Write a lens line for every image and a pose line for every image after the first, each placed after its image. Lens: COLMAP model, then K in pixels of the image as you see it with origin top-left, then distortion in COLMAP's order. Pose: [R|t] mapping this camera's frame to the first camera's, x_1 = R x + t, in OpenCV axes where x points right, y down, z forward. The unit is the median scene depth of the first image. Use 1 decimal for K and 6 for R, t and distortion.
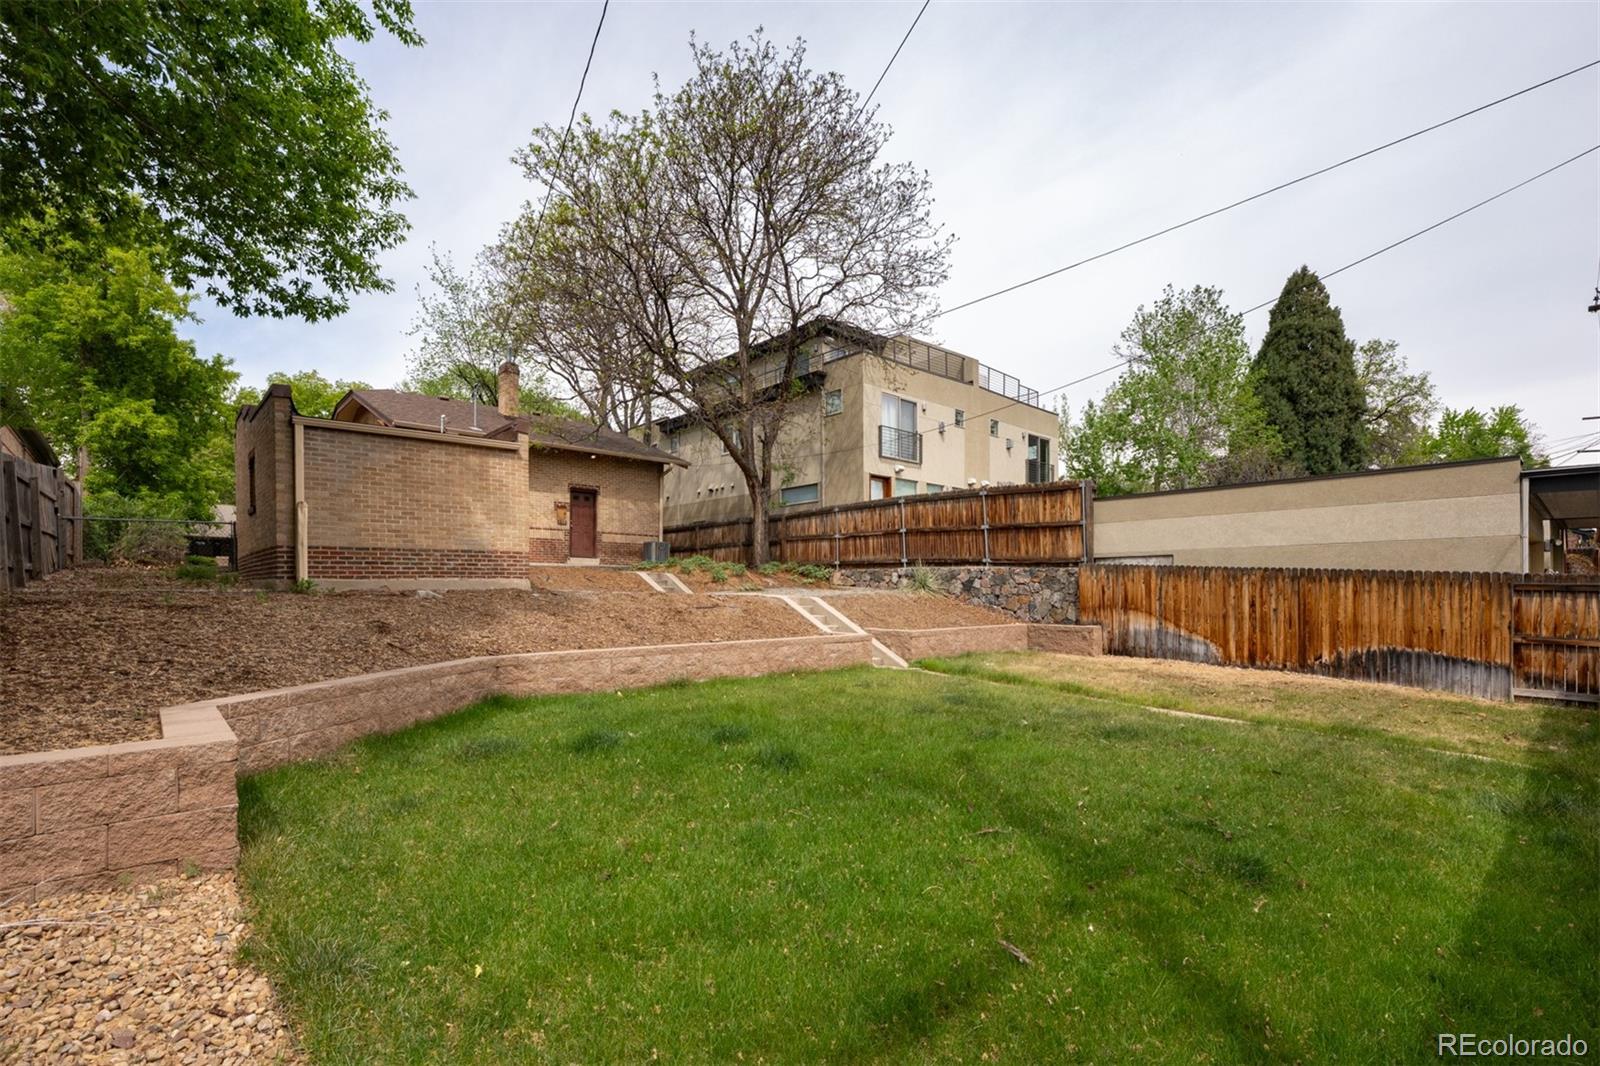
lens RADIAL K [[760.5, 0, 808.2], [0, 760.5, 567.7], [0, 0, 1]] dist [-0.003247, -0.000214]
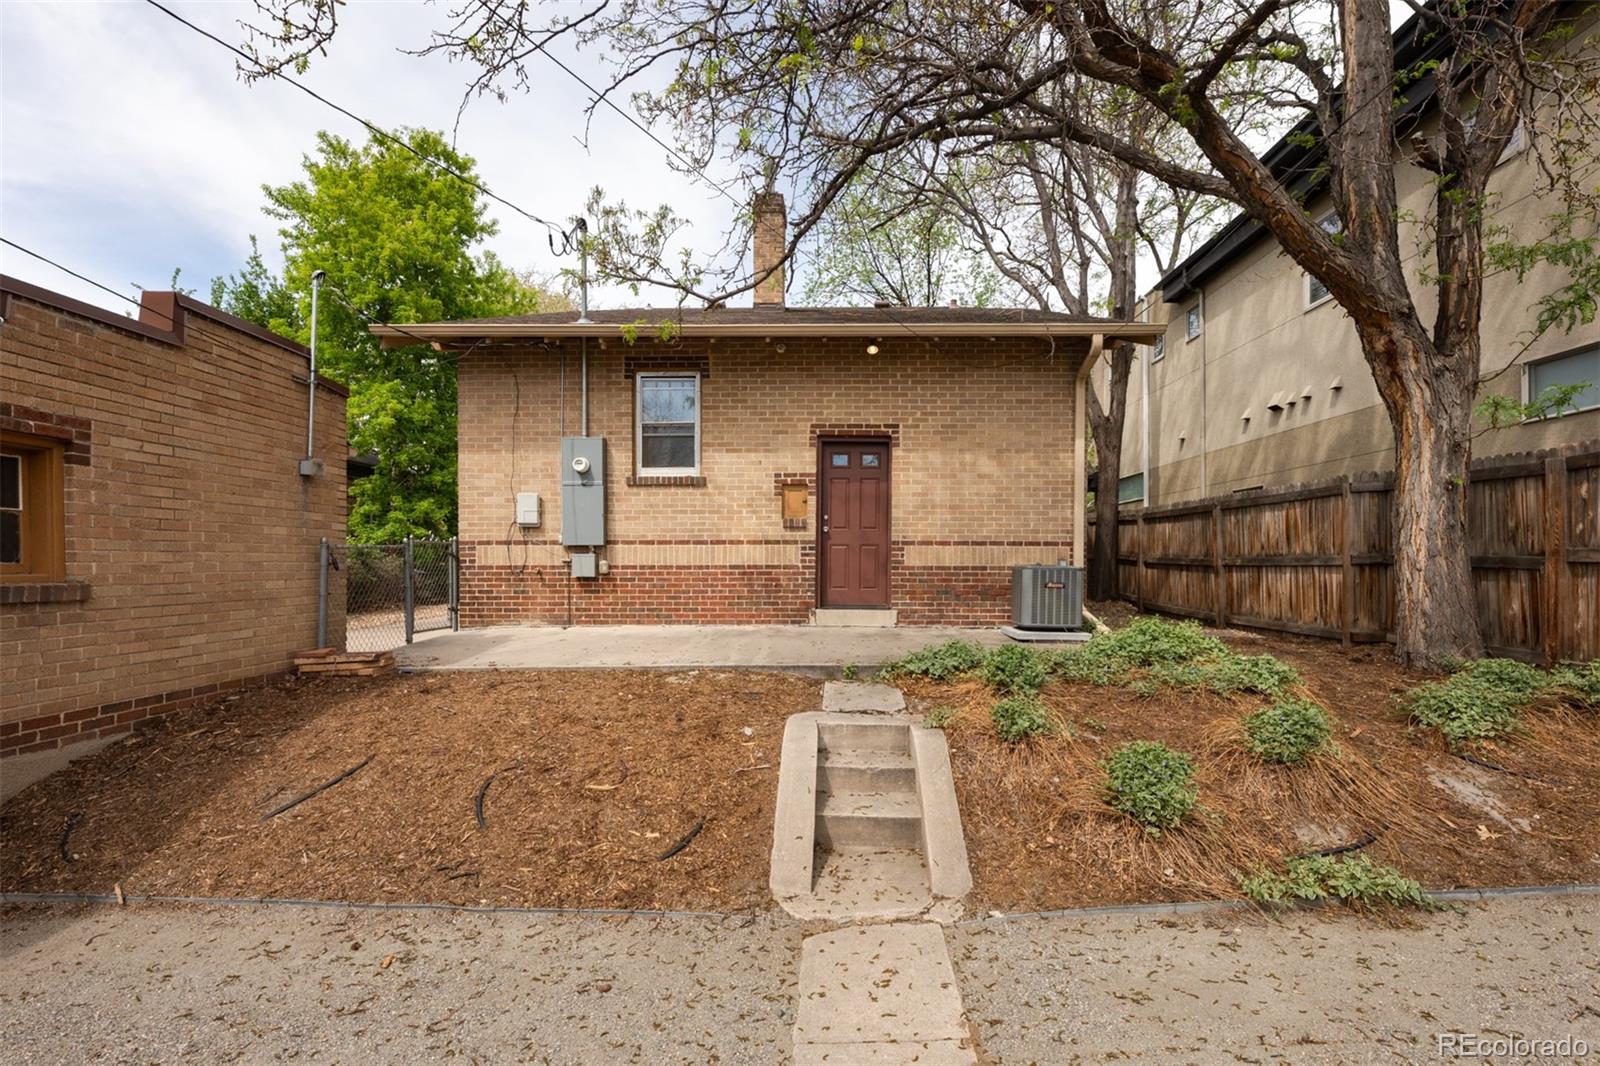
lens RADIAL K [[760.5, 0, 808.2], [0, 760.5, 567.7], [0, 0, 1]] dist [-0.003247, -0.000214]
pose [[0.719316, 0.008175, -0.694635, -0.046136], [0.022688, 0.999121, 0.035252, -0.062544], [0.694313, -0.041117, 0.718498, 0.888834]]
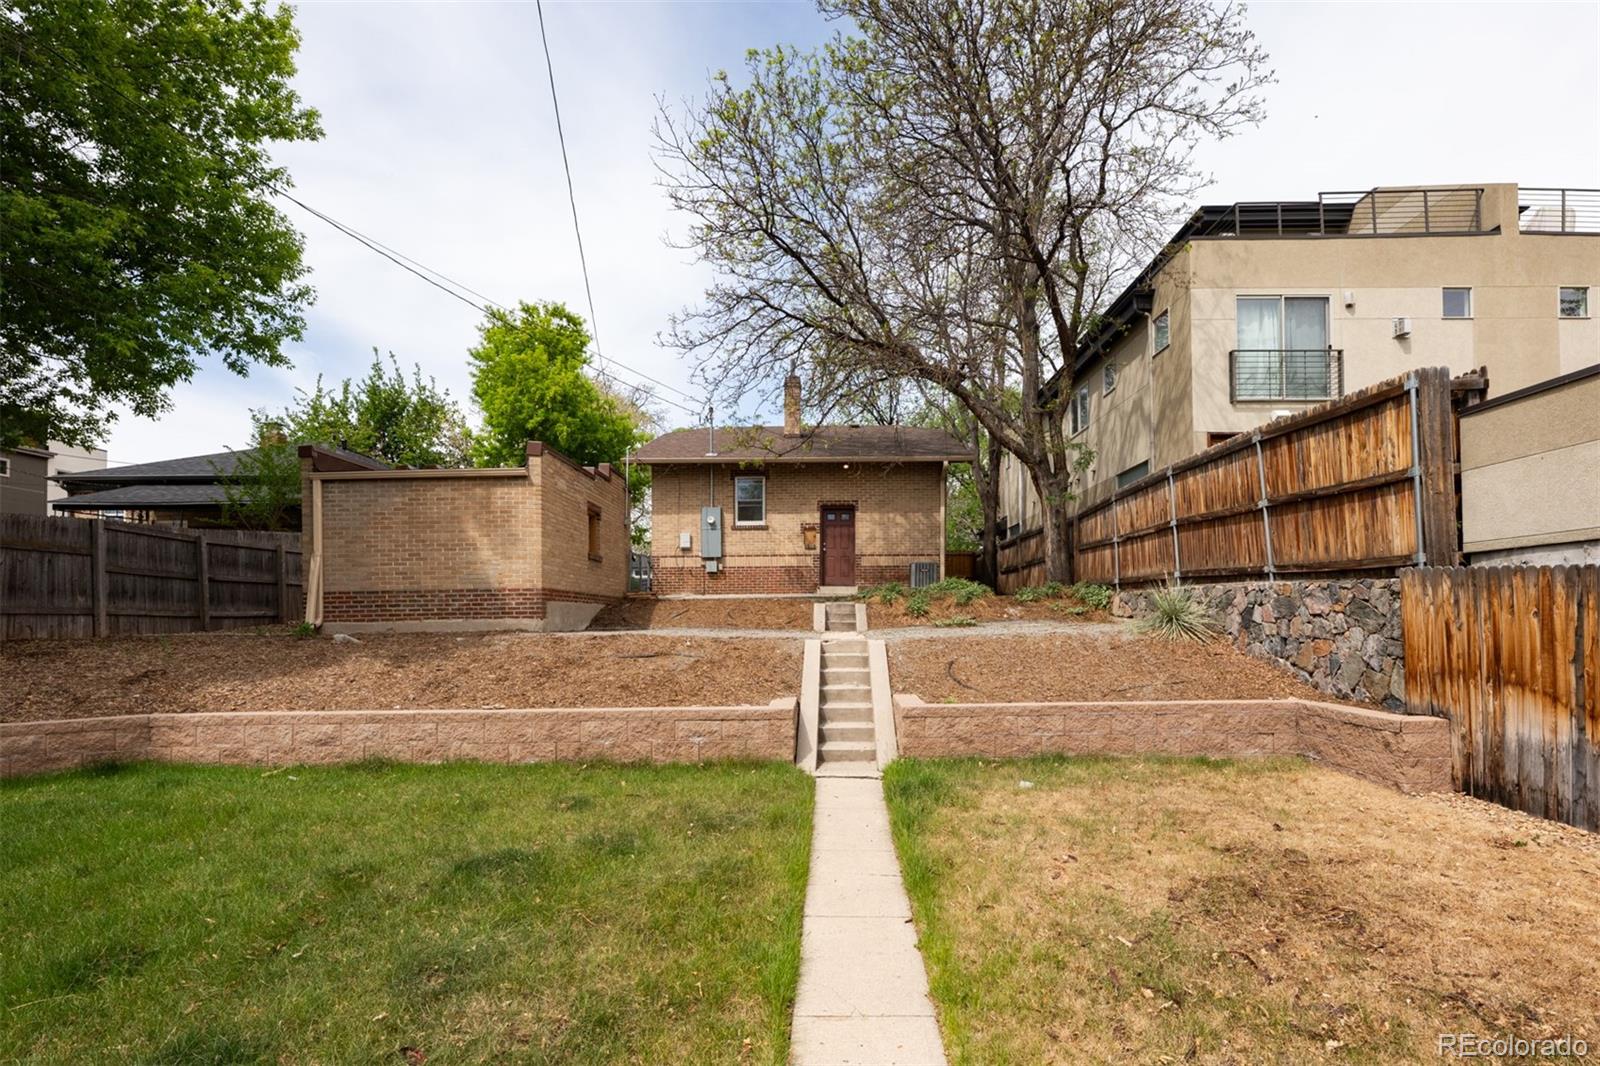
lens RADIAL K [[817.0, 0, 797.2], [0, 817.0, 580.4], [0, 0, 1]] dist [0.000209, 0.000557]
pose [[0.725356, -0.038502, -0.687297, 0.382502], [0.029983, 0.999254, -0.024334, 0.001942], [0.687721, -0.002956, 0.725969, 0.387408]]
